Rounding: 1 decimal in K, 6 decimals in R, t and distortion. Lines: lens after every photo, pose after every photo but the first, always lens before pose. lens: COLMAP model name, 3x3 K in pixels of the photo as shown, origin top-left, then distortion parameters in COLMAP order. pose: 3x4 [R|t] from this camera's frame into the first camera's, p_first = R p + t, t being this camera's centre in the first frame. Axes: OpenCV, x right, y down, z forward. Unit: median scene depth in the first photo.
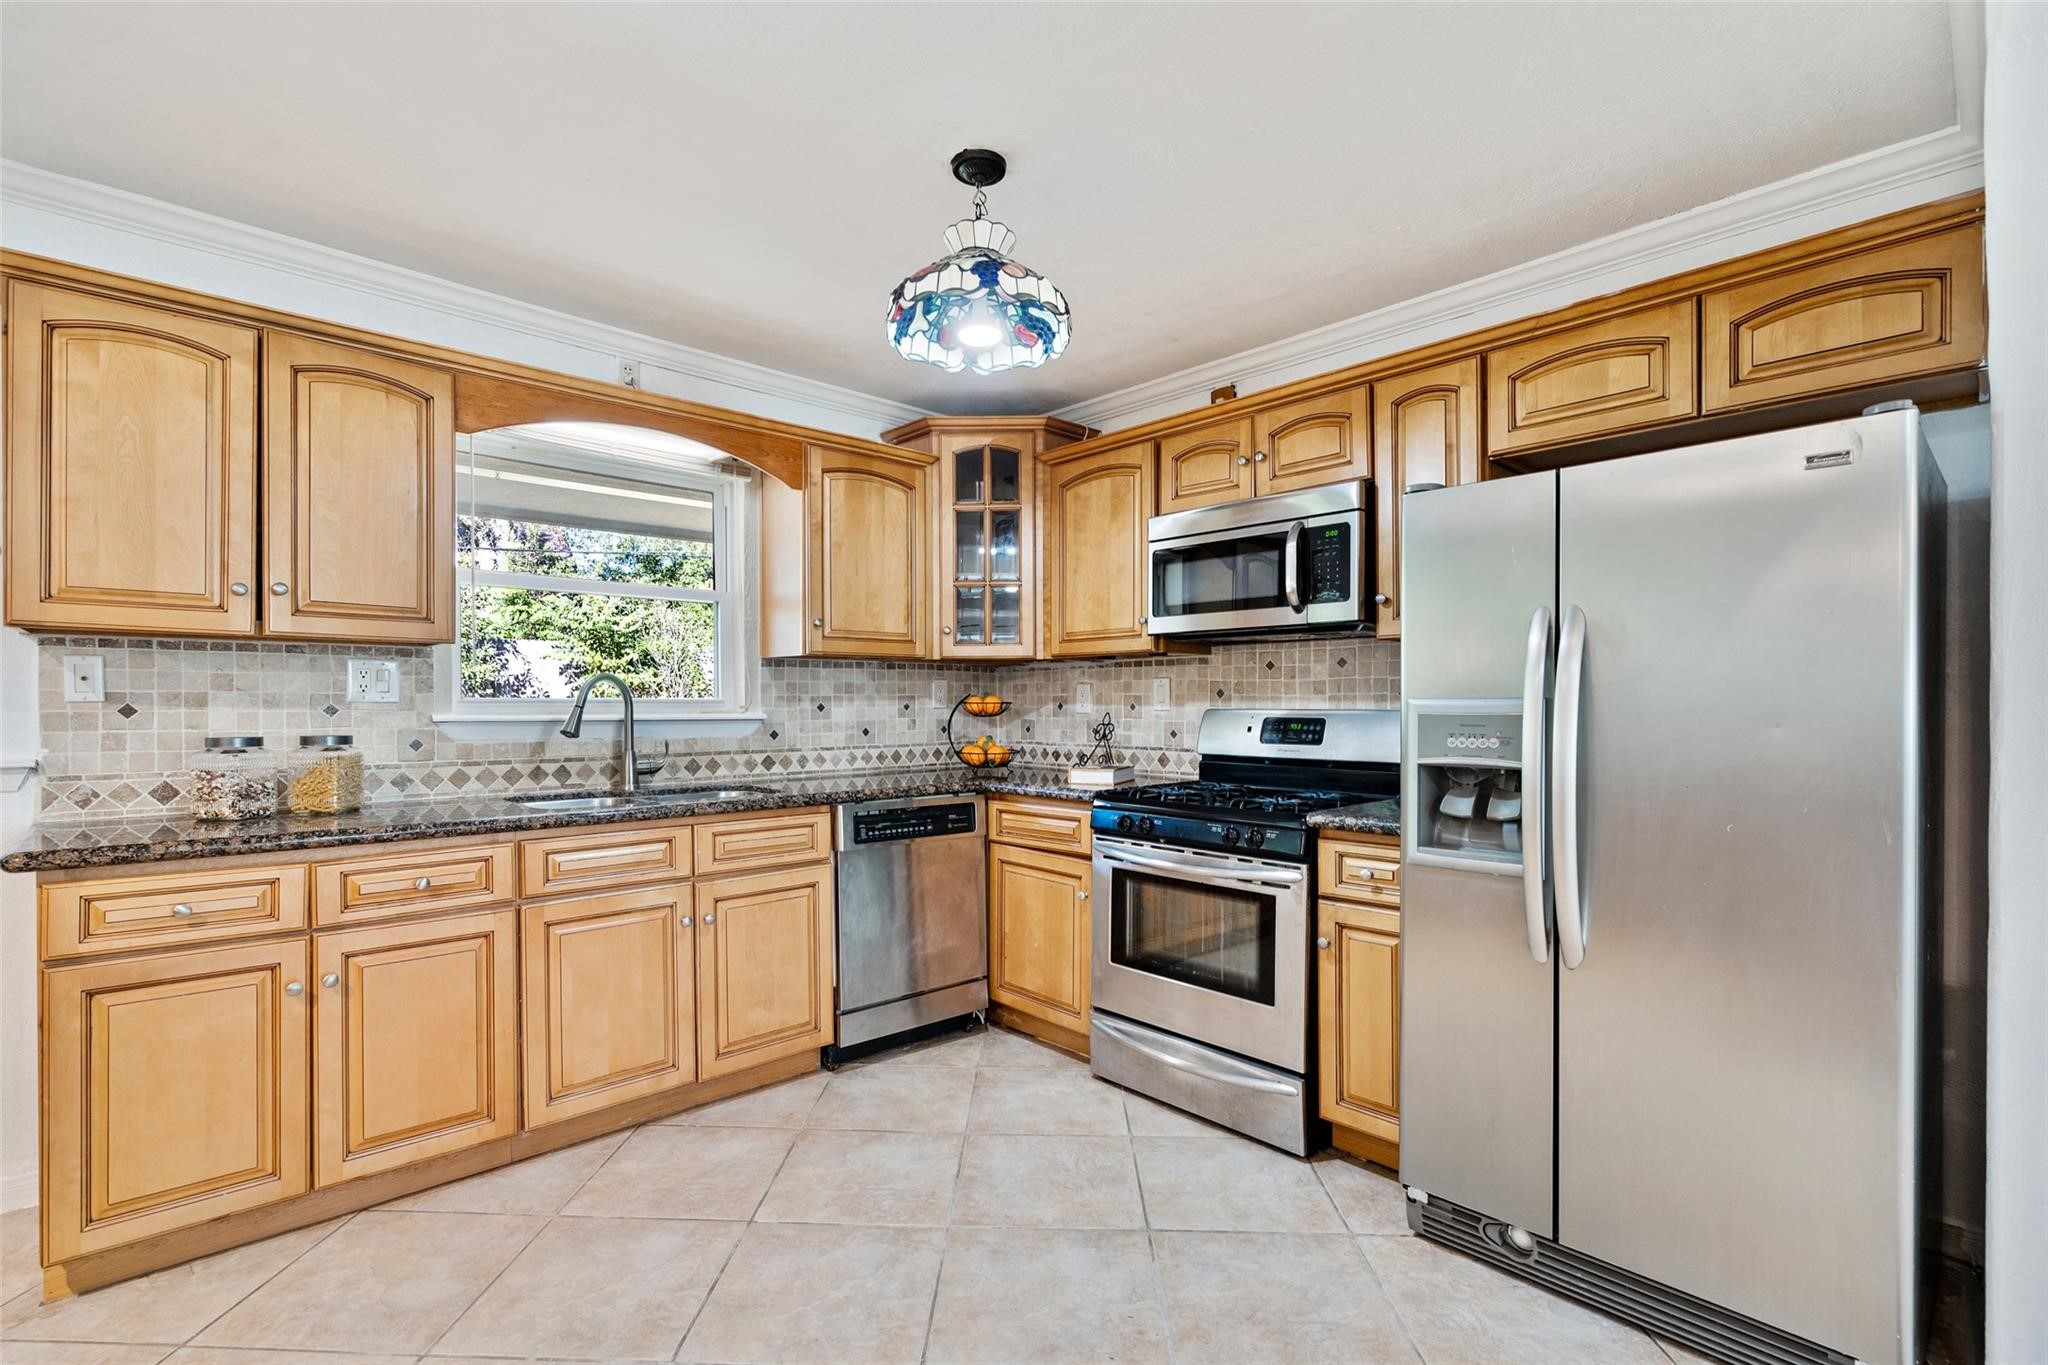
lens RADIAL K [[937.5, 0, 1031.5], [0, 937.5, 708.4], [0, 0, 1]] dist [-0.001801, 0.002274]
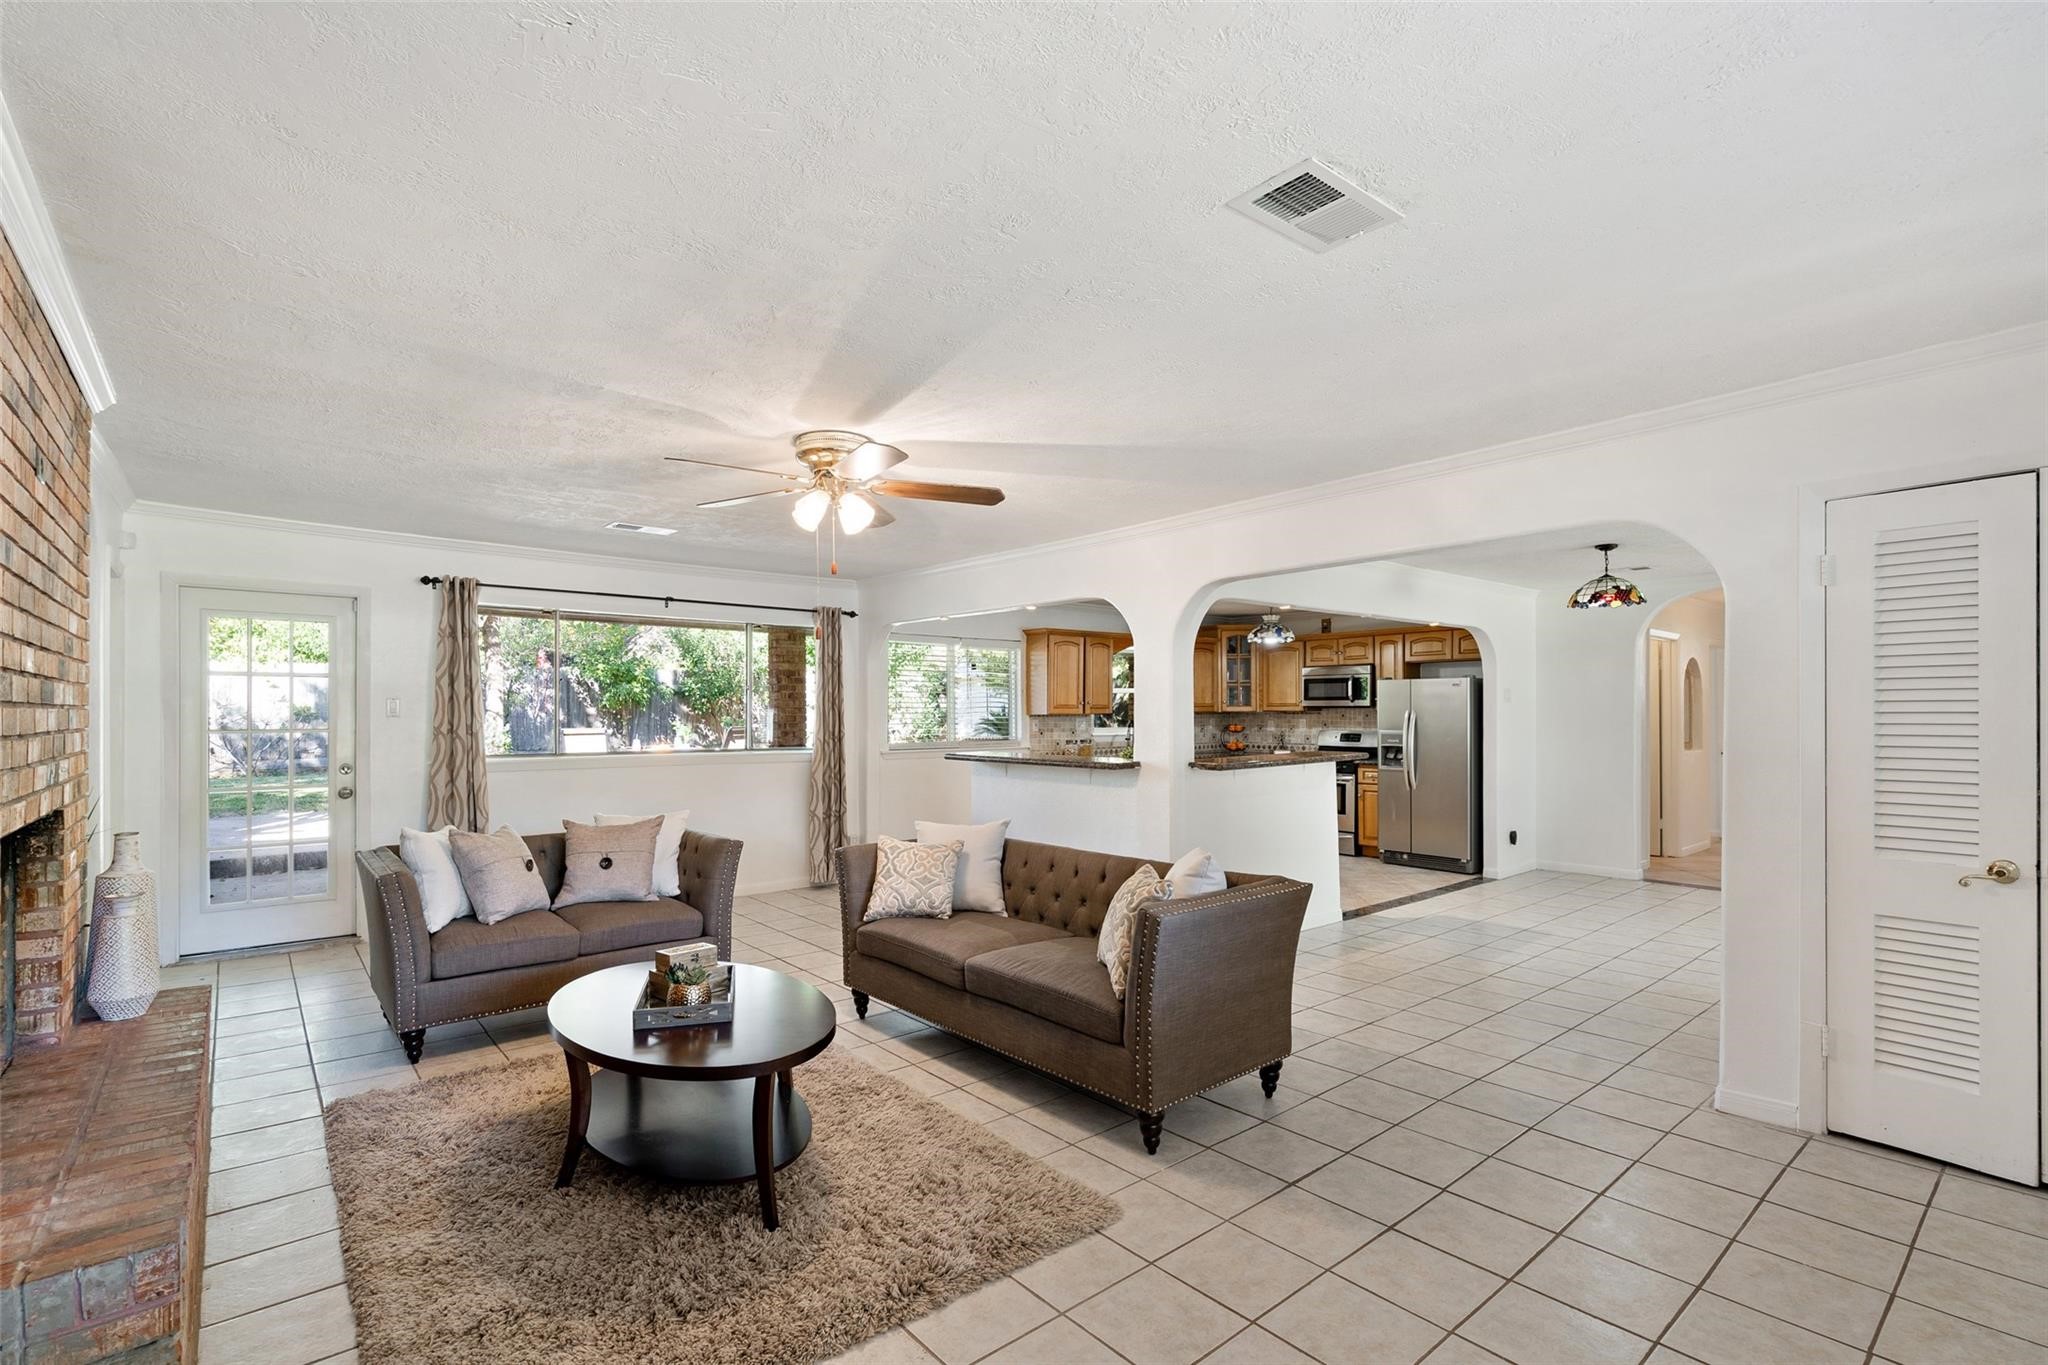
lens RADIAL K [[937.5, 0, 1029.0], [0, 937.5, 708.7], [0, 0, 1]] dist [-0.001801, 0.002274]
pose [[0.998297, -0.003202, -0.058243, -0.709070], [0.002991, 0.999989, -0.003707, -0.074877], [0.058255, 0.003526, 0.998296, -2.540978]]
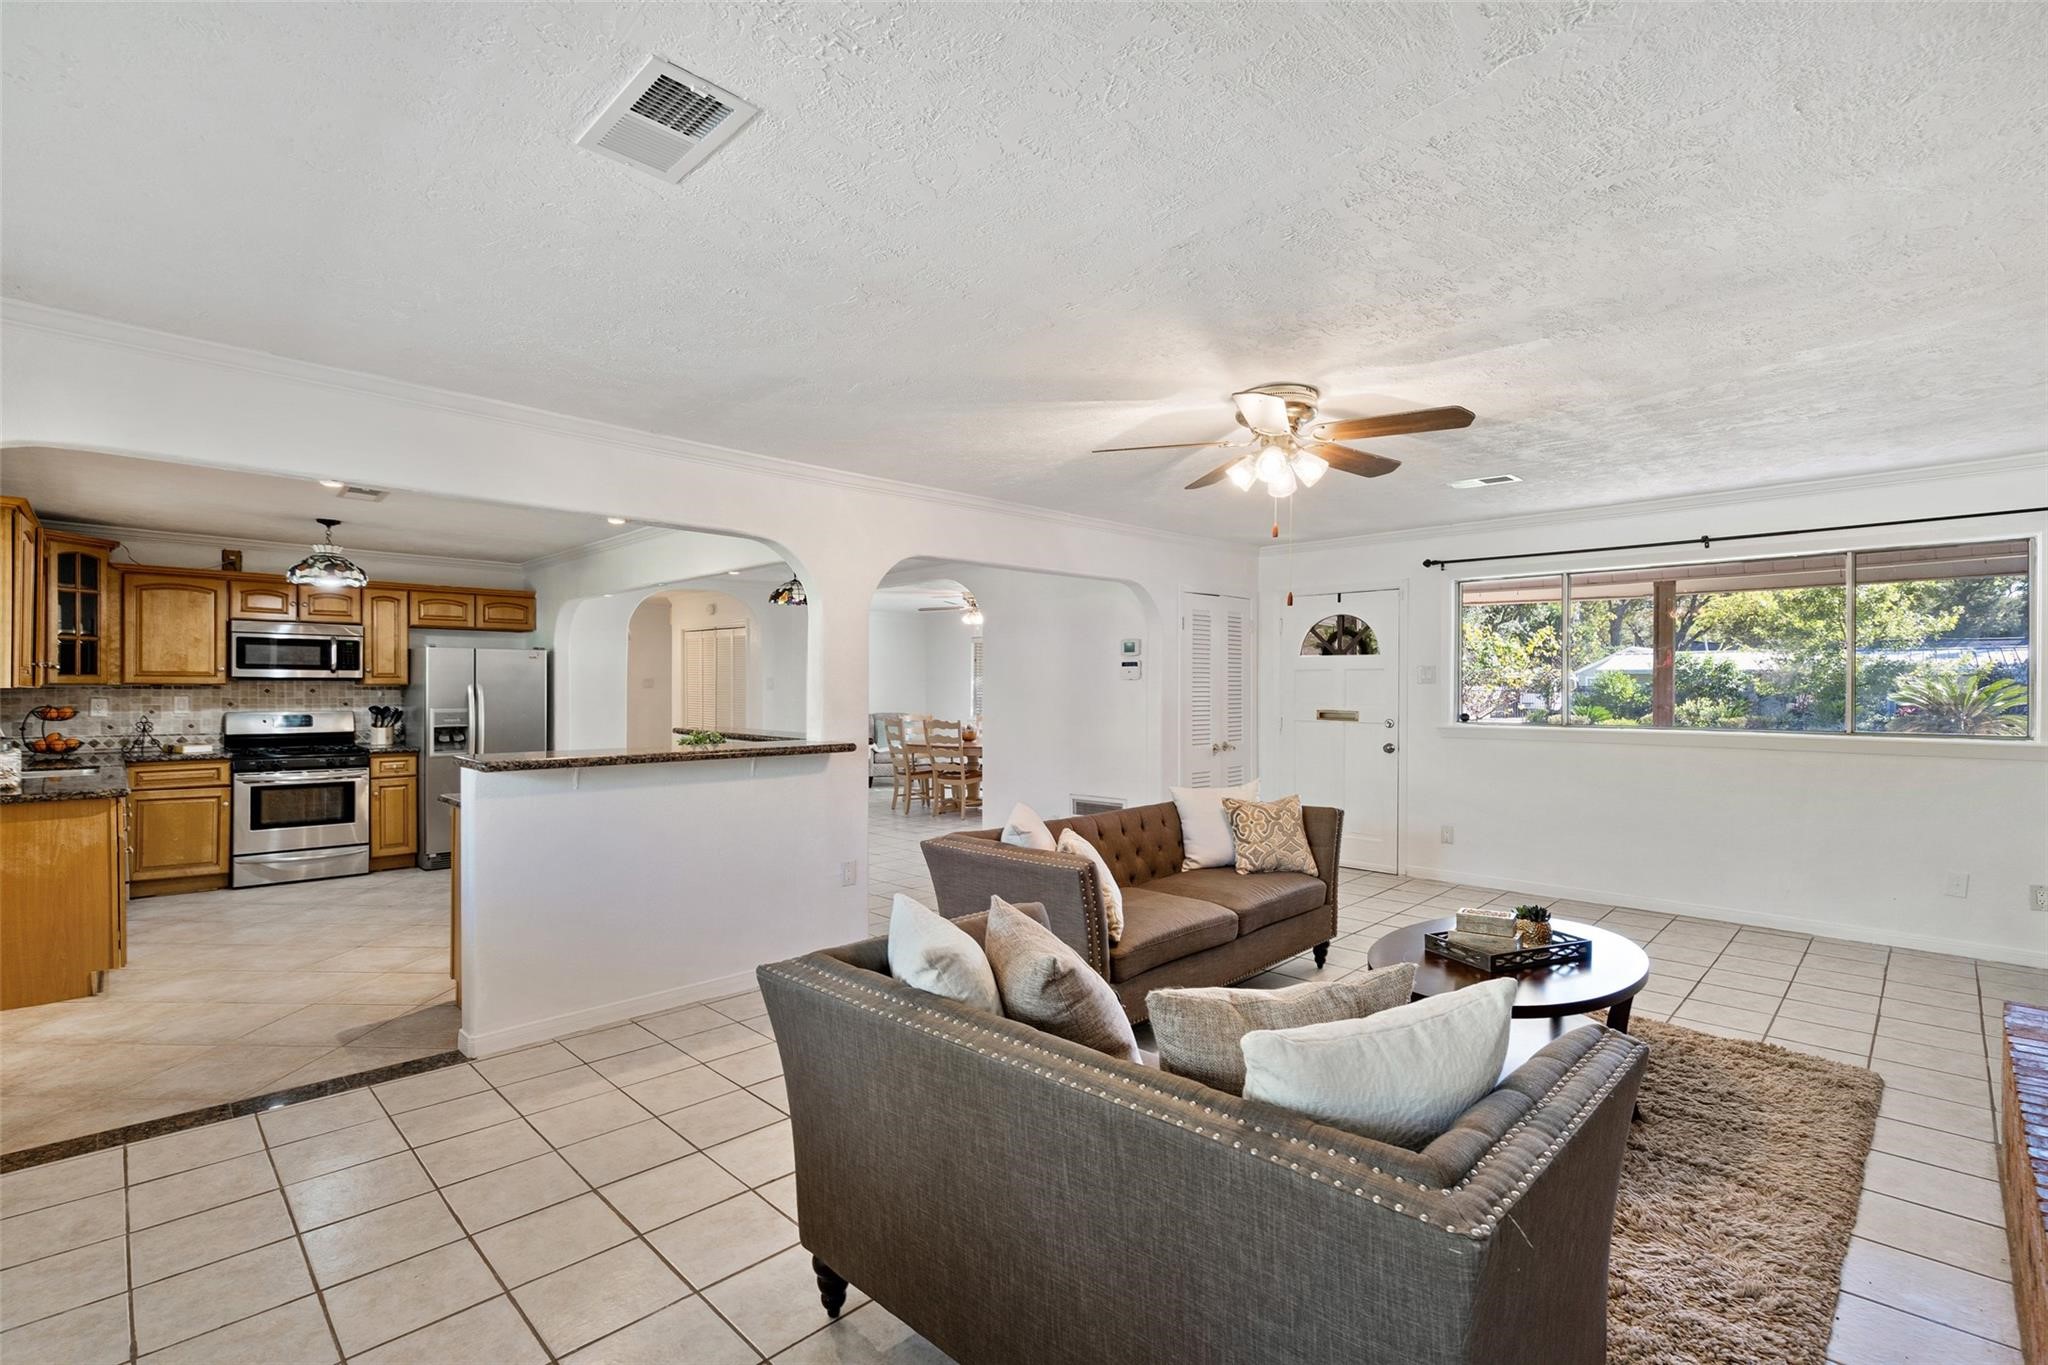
lens RADIAL K [[937.5, 0, 1006.9], [0, 937.5, 688.3], [0, 0, 1]] dist [-0.001801, 0.002274]
pose [[-0.012331, -0.001377, 0.999923, -2.356323], [0.000082, 0.999999, 0.001378, -0.067812], [-0.999924, 0.000099, -0.012331, -0.807785]]
